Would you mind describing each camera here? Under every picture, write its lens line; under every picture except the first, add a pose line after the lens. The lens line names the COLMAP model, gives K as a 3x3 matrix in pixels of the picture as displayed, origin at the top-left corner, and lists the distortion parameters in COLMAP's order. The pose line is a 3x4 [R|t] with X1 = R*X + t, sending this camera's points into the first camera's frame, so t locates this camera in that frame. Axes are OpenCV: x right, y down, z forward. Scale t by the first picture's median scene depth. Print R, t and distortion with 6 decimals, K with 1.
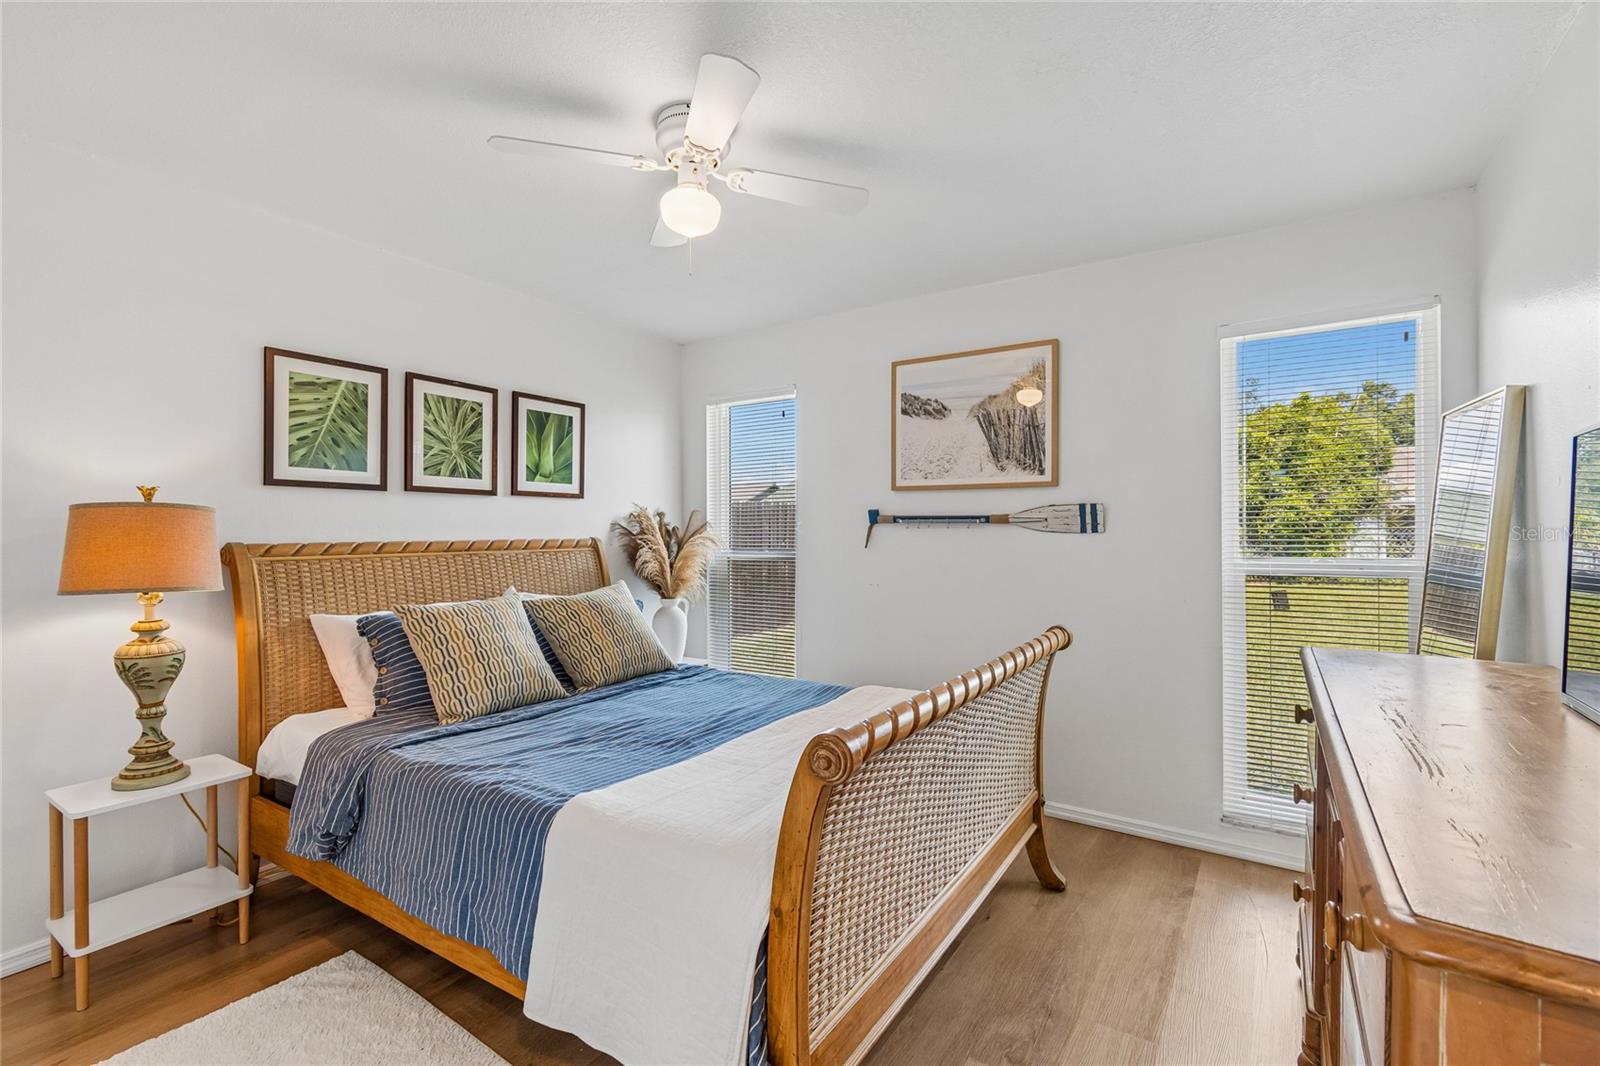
lens RADIAL K [[710.0, 0, 785.4], [0, 710.0, 530.9], [0, 0, 1]] dist [0.005980, -0.002774]
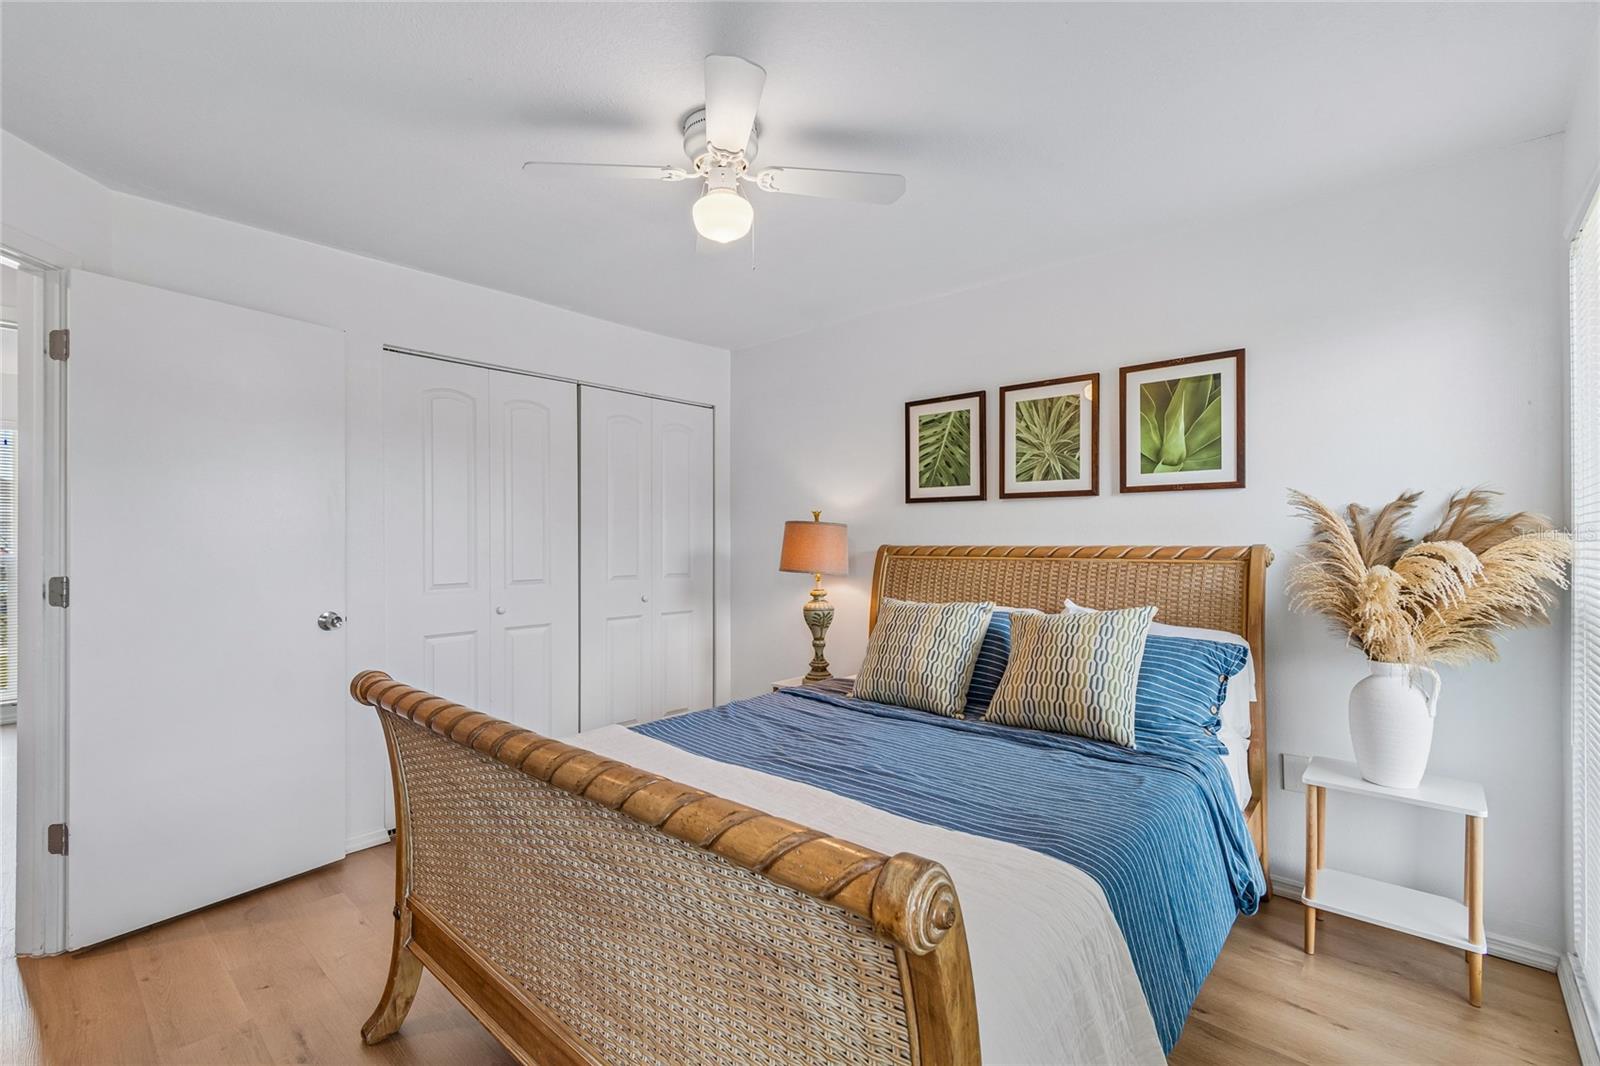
lens RADIAL K [[710.0, 0, 782.9], [0, 710.0, 541.9], [0, 0, 1]] dist [0.005980, -0.002774]
pose [[-0.142201, 0.008500, -0.989801, 0.559118], [0.006364, 0.999950, 0.007673, -0.001493], [0.989817, -0.005208, -0.142248, 0.806182]]
